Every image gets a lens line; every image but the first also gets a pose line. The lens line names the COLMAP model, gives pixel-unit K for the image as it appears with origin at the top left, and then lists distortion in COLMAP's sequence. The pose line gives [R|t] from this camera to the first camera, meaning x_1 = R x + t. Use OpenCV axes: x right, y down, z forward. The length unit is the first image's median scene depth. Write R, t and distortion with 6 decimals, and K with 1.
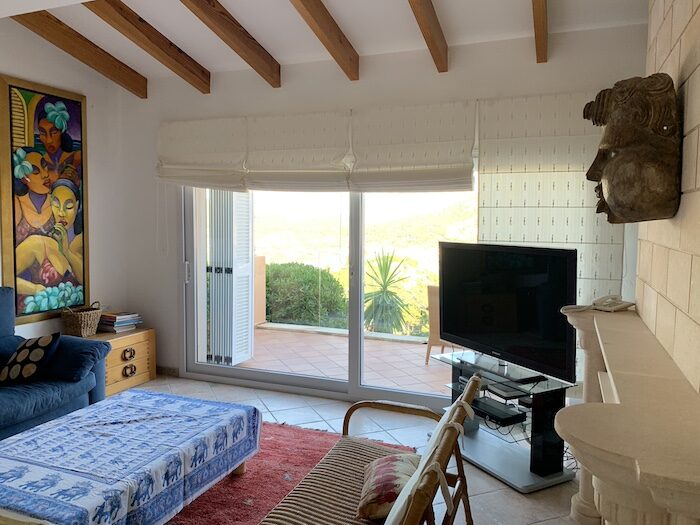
lens RADIAL K [[537.0, 0, 349.8], [0, 537.0, 260.9], [0, 0, 1]] dist [0.001269, -0.002280]
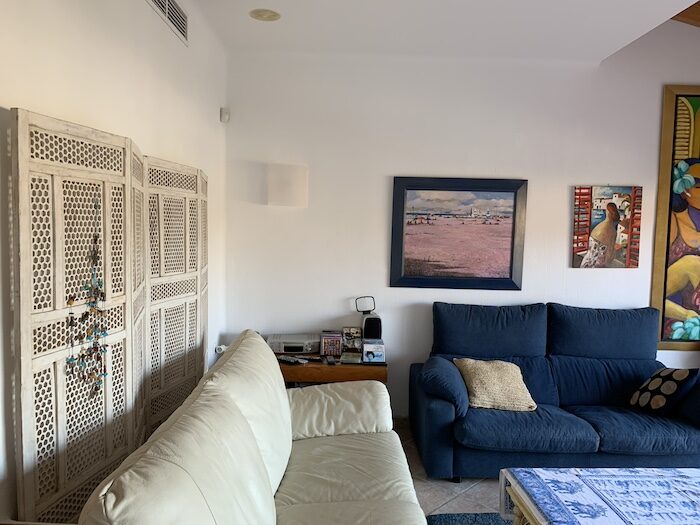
lens RADIAL K [[537.0, 0, 349.2], [0, 537.0, 262.7], [0, 0, 1]] dist [0.001269, -0.002280]
pose [[0.388202, 0.057637, -0.919770, 0.023951], [-0.085352, 0.996001, 0.026390, -0.010786], [0.917613, 0.068260, 0.391570, 0.124705]]
